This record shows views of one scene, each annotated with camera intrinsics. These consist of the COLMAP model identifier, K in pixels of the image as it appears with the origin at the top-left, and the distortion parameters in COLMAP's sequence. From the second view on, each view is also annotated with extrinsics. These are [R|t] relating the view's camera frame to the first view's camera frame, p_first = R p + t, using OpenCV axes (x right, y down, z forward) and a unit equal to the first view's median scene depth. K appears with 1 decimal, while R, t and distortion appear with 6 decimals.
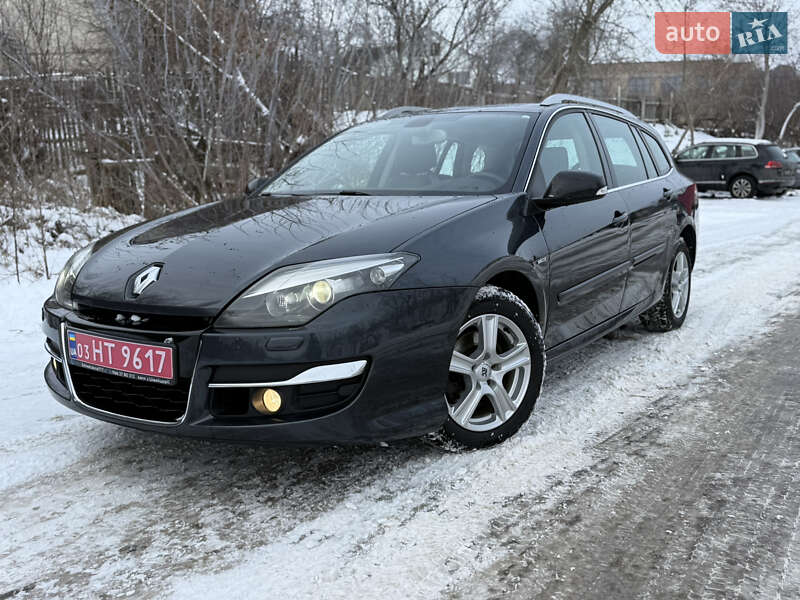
lens RADIAL K [[813.4, 0, 400.0], [0, 813.4, 300.0], [0, 0, 1]] dist [0.140762, -0.304760]
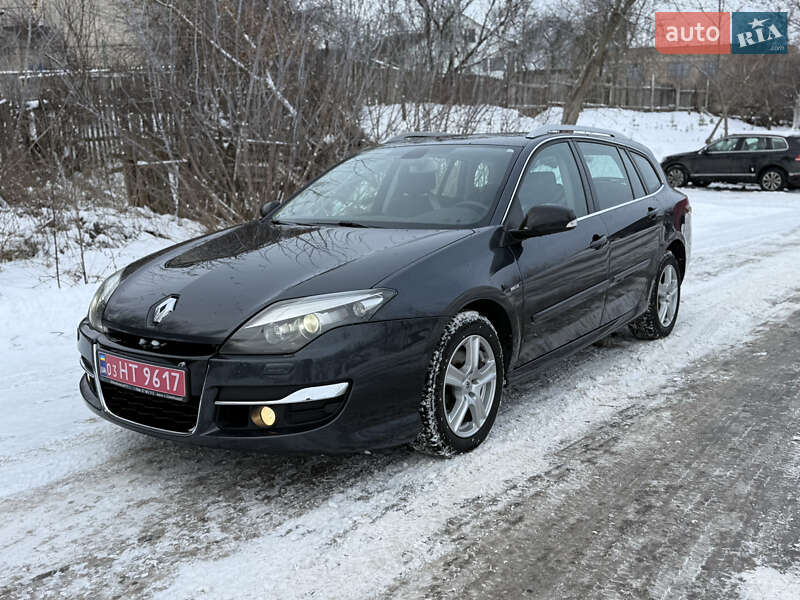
lens RADIAL K [[834.8, 0, 404.0], [0, 834.8, 282.4], [0, 0, 1]] dist [0.175397, -0.397748]
pose [[0.998835, 0.004248, -0.048064, 0.090072], [-0.004037, 0.999982, 0.004492, -0.067560], [0.048082, -0.004292, 0.998834, -0.187006]]
